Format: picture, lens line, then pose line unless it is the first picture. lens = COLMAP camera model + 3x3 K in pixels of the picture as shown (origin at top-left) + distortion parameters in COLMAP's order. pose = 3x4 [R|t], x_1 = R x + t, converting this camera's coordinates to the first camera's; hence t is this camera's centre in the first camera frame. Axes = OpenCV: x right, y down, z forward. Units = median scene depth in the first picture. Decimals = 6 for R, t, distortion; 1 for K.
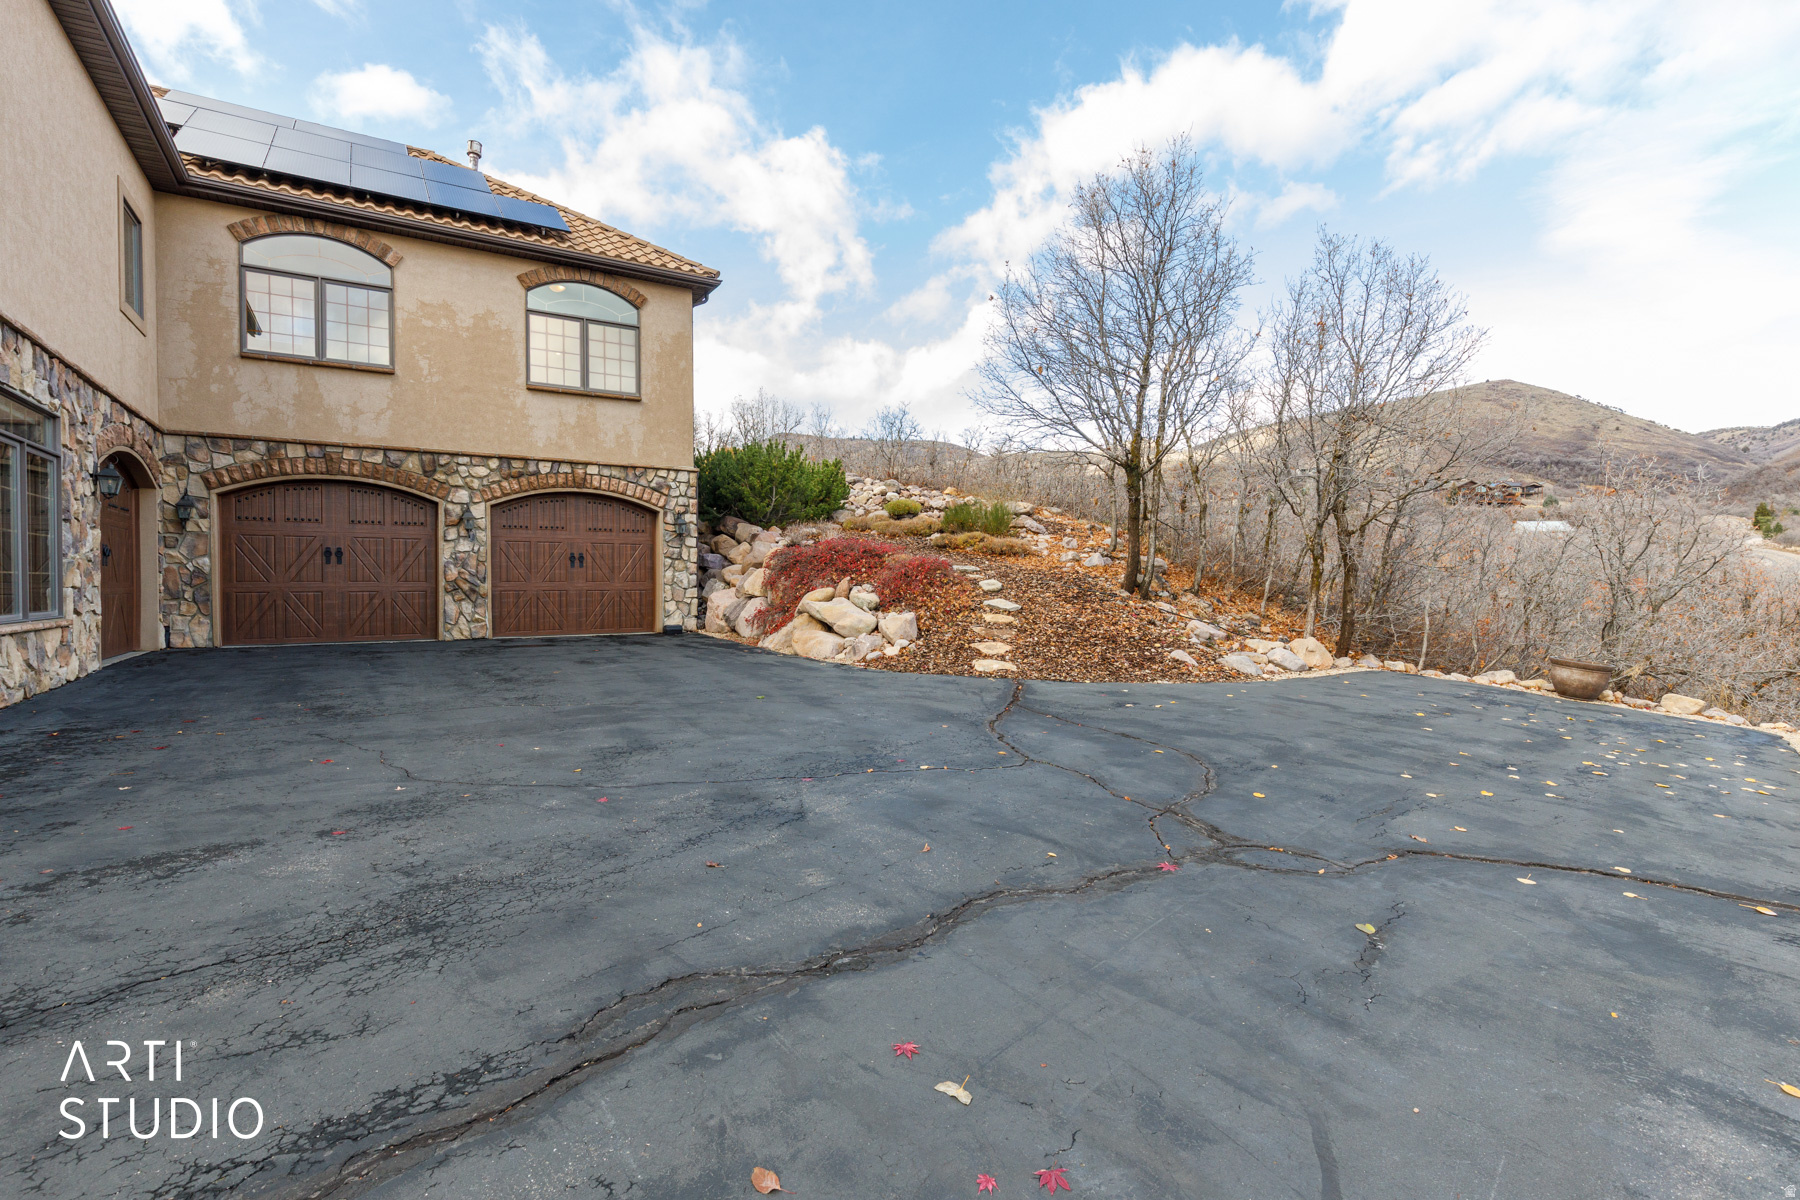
lens RADIAL K [[853.2, 0, 894.9], [0, 853.2, 589.8], [0, 0, 1]] dist [0.011322, -0.000242]
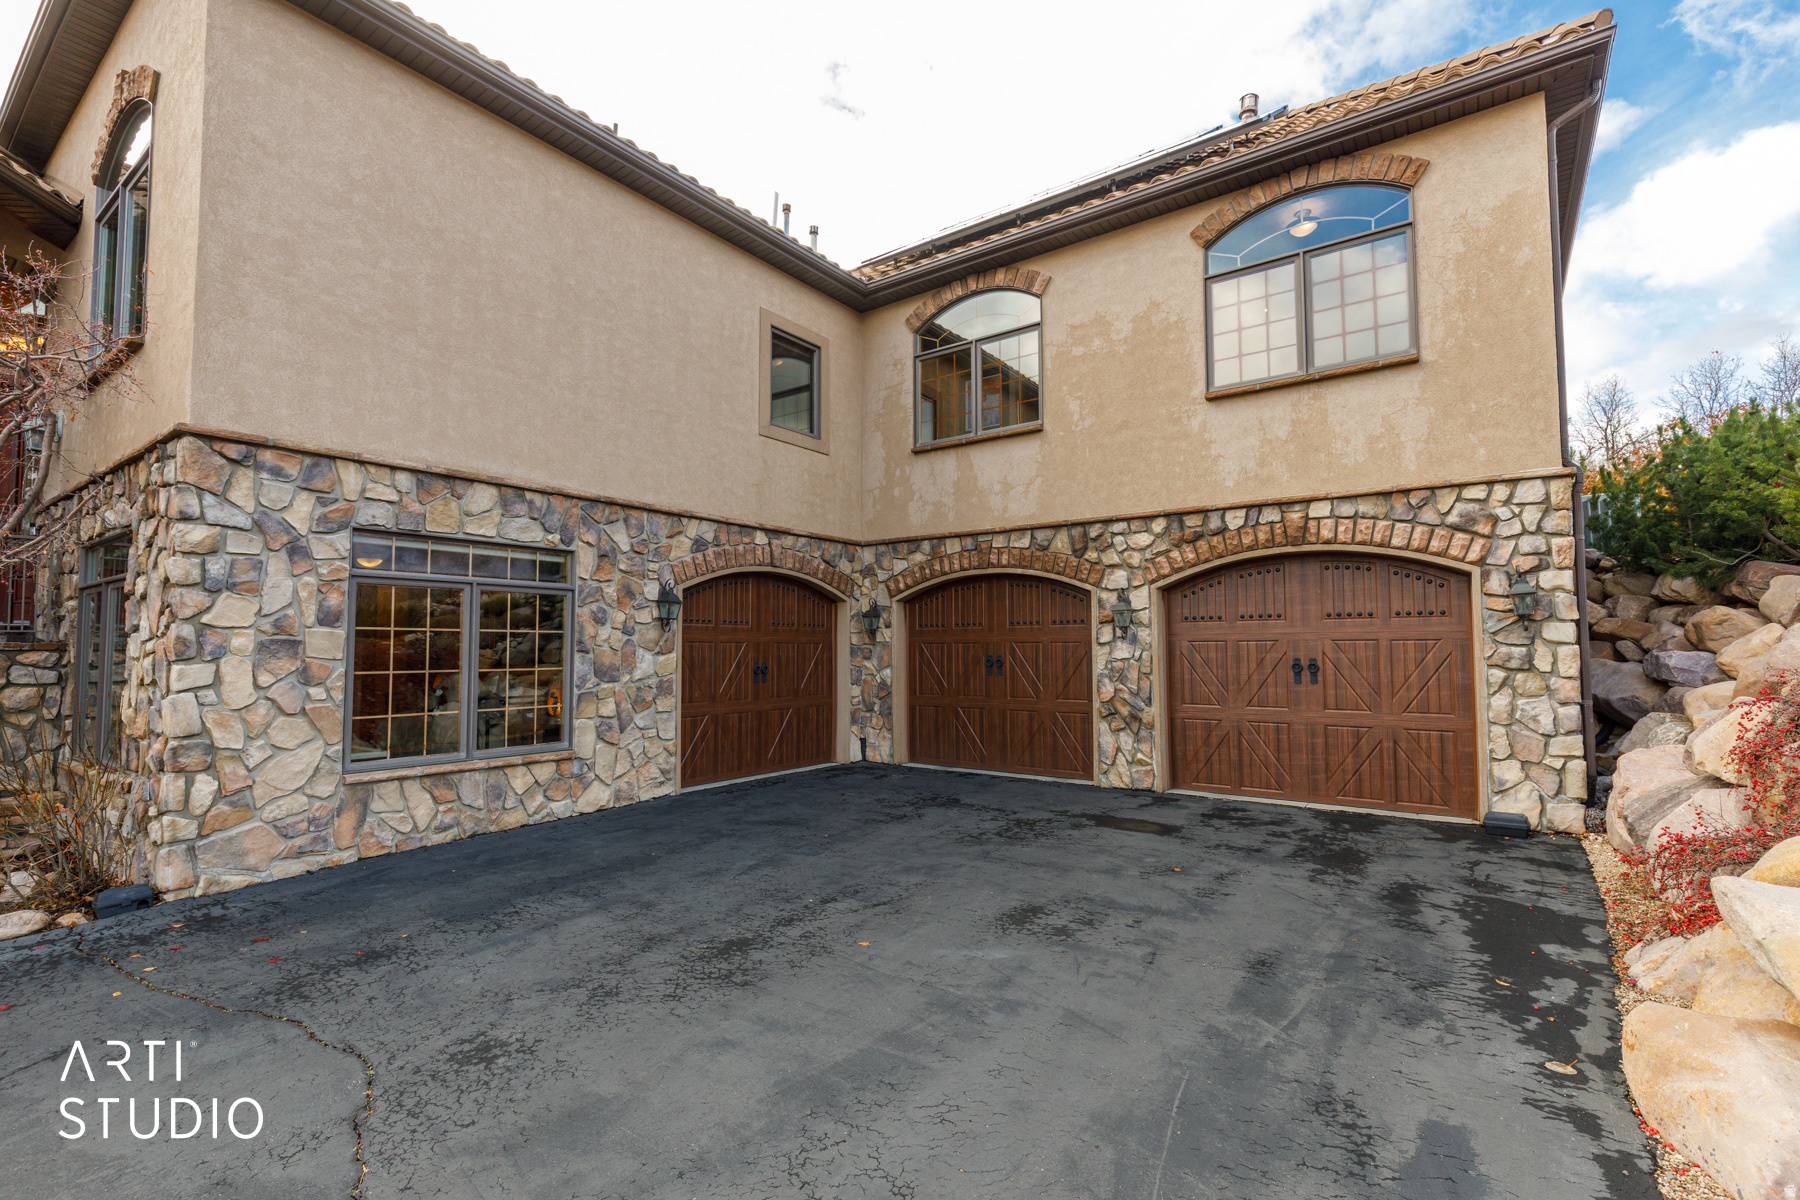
lens RADIAL K [[803.5, 0, 900.3], [0, 803.5, 607.0], [0, 0, 1]] dist [0.007146, -0.000586]
pose [[0.373761, -0.049946, -0.926179, 0.029938], [-0.006383, 0.998387, -0.056416, -0.049128], [0.927503, 0.026997, 0.372840, 0.593700]]
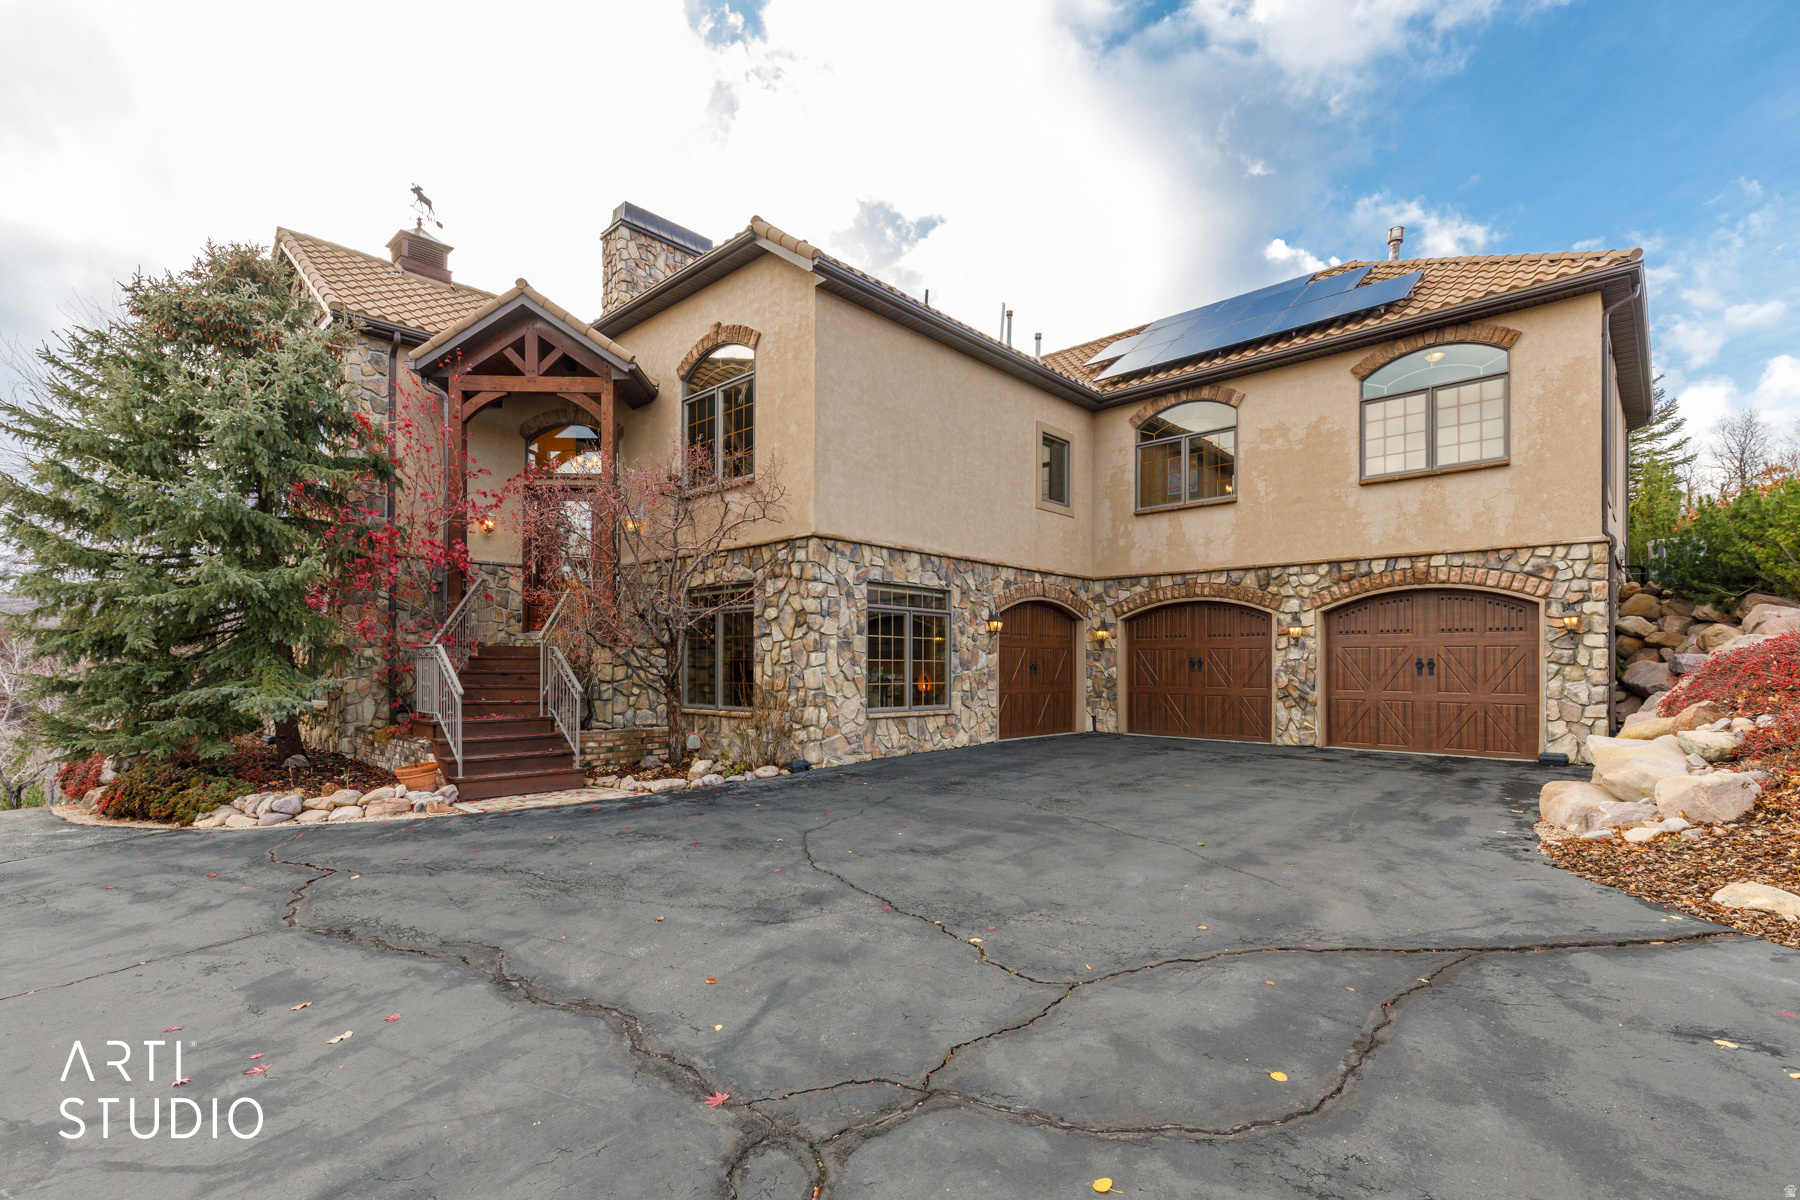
lens RADIAL K [[829.7, 0, 886.0], [0, 829.7, 658.6], [0, 0, 1]] dist [0.005397, 0.000394]
pose [[0.249552, -0.007779, -0.968330, 0.335577], [-0.014530, 0.999825, -0.011777, -0.027121], [0.968252, 0.017009, 0.249395, 0.281224]]
